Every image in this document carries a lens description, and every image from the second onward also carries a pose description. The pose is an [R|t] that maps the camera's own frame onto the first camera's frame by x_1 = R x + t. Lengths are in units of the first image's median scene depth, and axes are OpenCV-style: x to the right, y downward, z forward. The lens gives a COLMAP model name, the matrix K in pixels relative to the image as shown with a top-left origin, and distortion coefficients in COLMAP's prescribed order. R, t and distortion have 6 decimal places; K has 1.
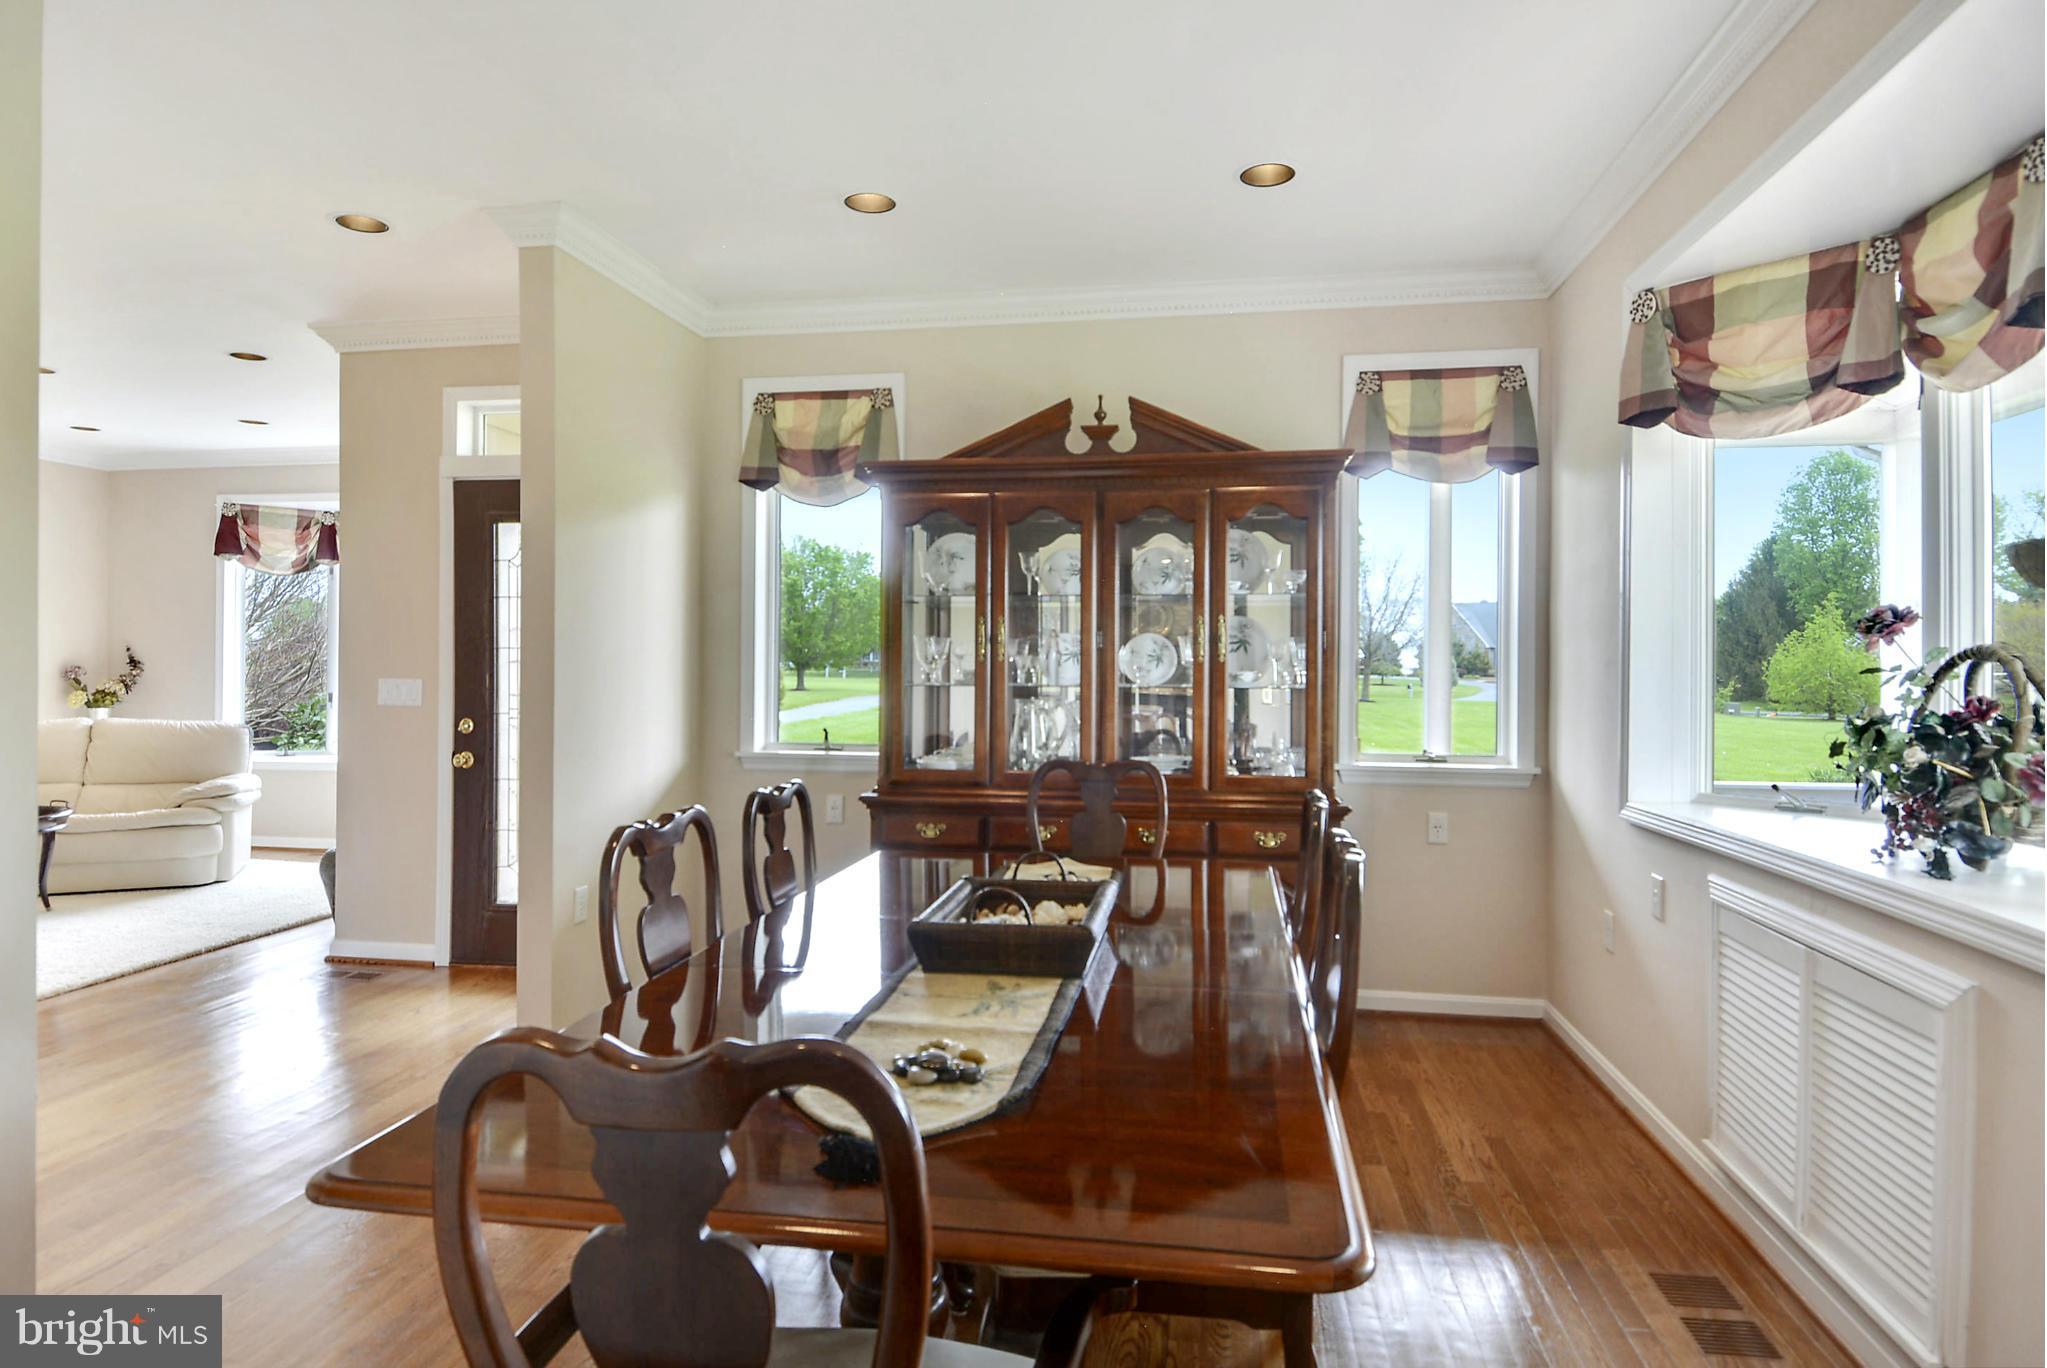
lens RADIAL K [[1153.2, 0, 1017.3], [0, 1153.2, 672.0], [0, 0, 1]] dist [0.100608, -0.104033]
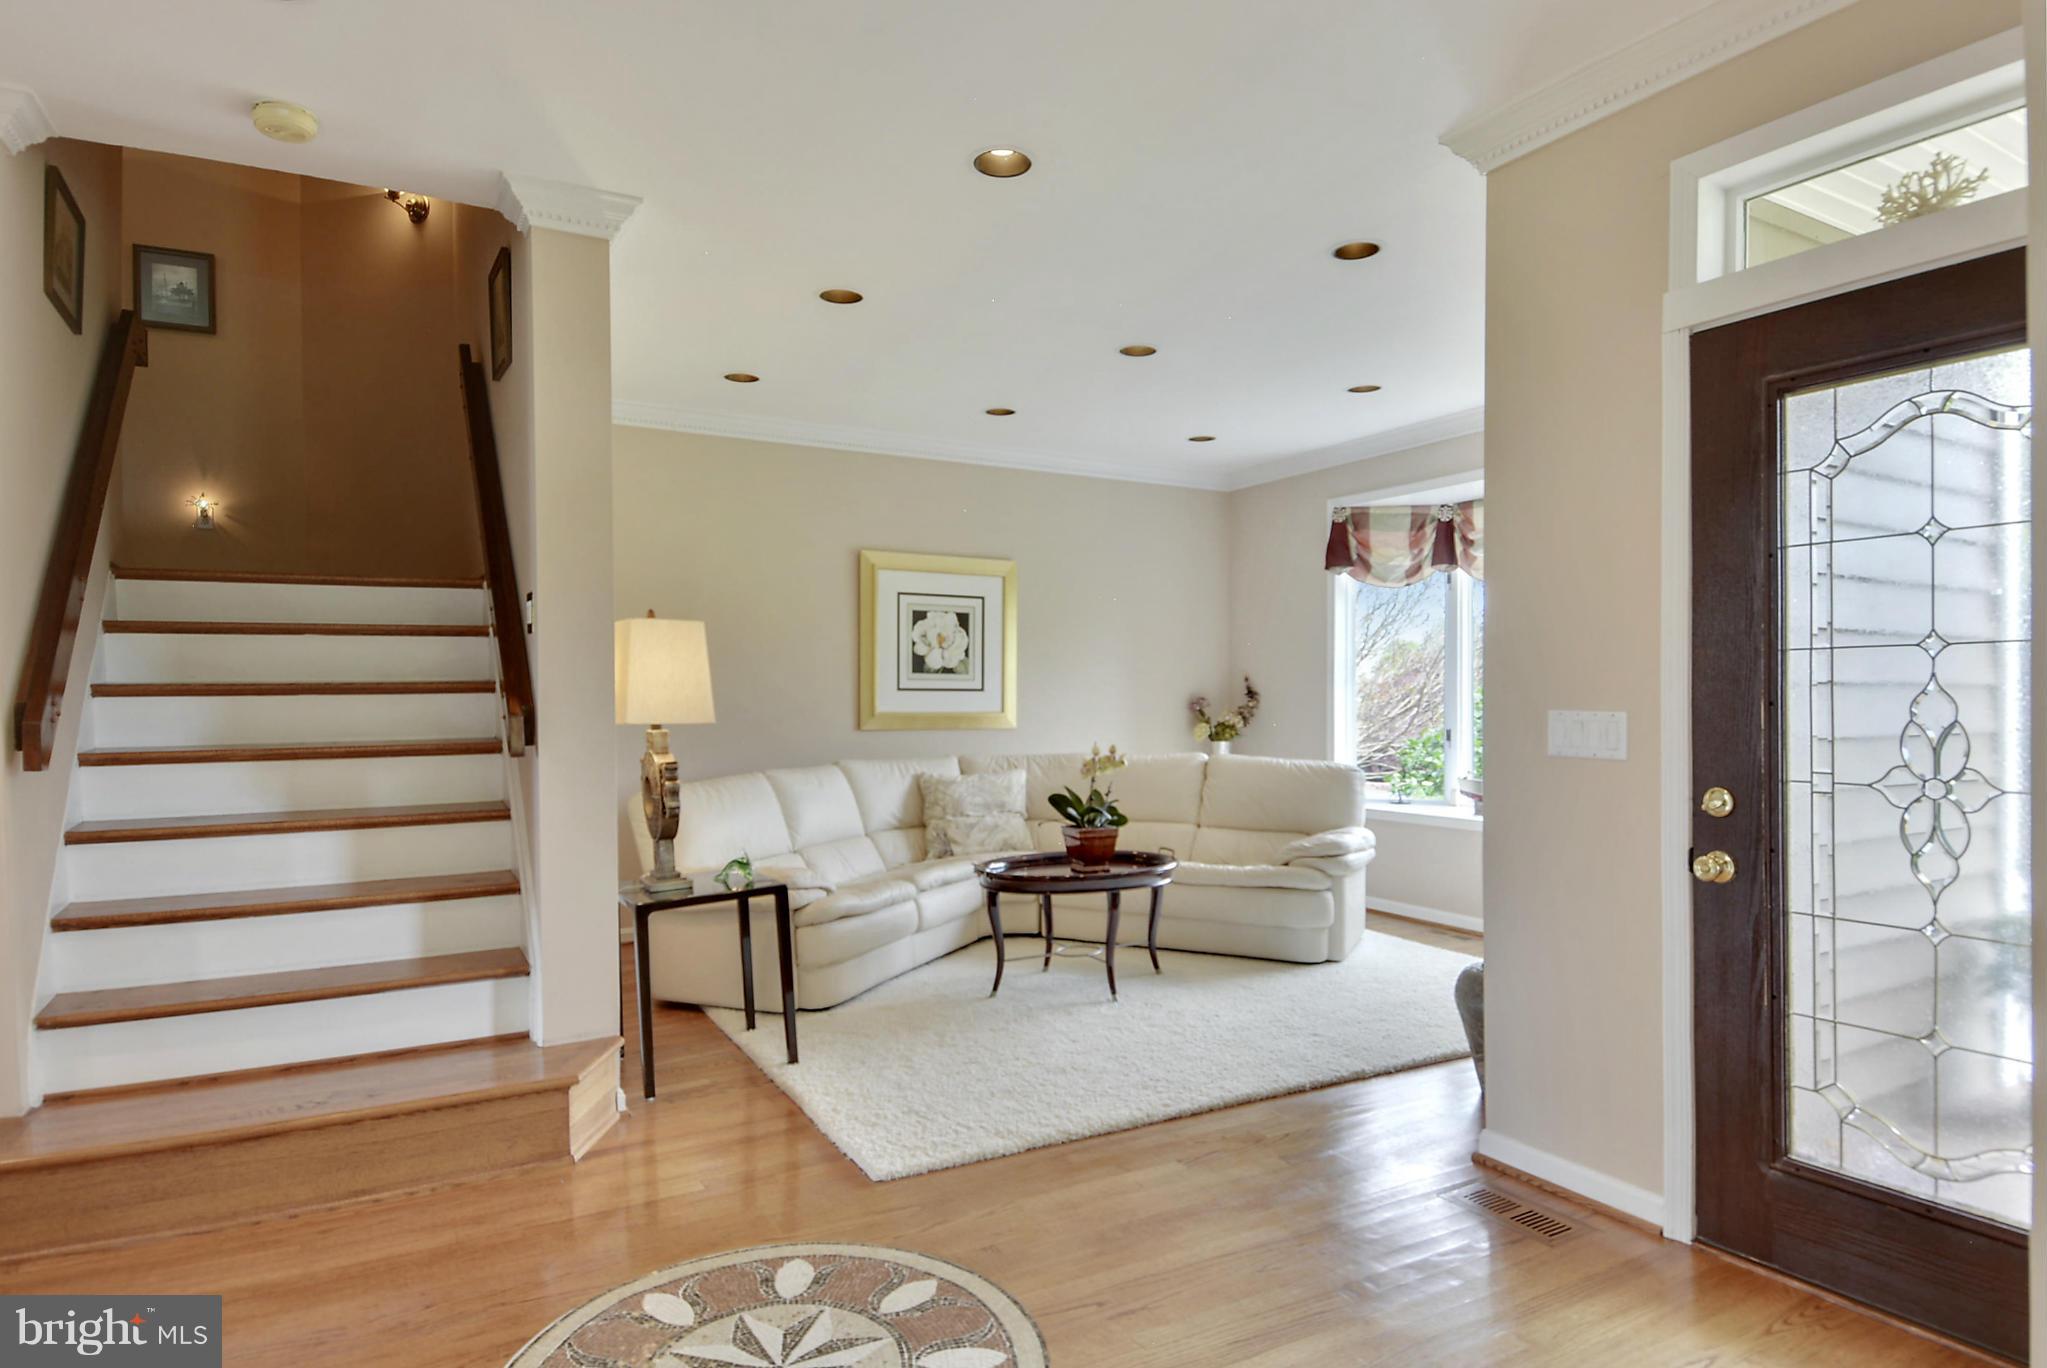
lens RADIAL K [[1153.2, 0, 1017.3], [0, 1153.2, 672.0], [0, 0, 1]] dist [0.100608, -0.104033]
pose [[0.646914, -0.022545, -0.762229, -0.203100], [-0.000599, 0.999548, -0.030073, 0.003320], [0.762562, 0.019911, 0.646608, 0.318634]]
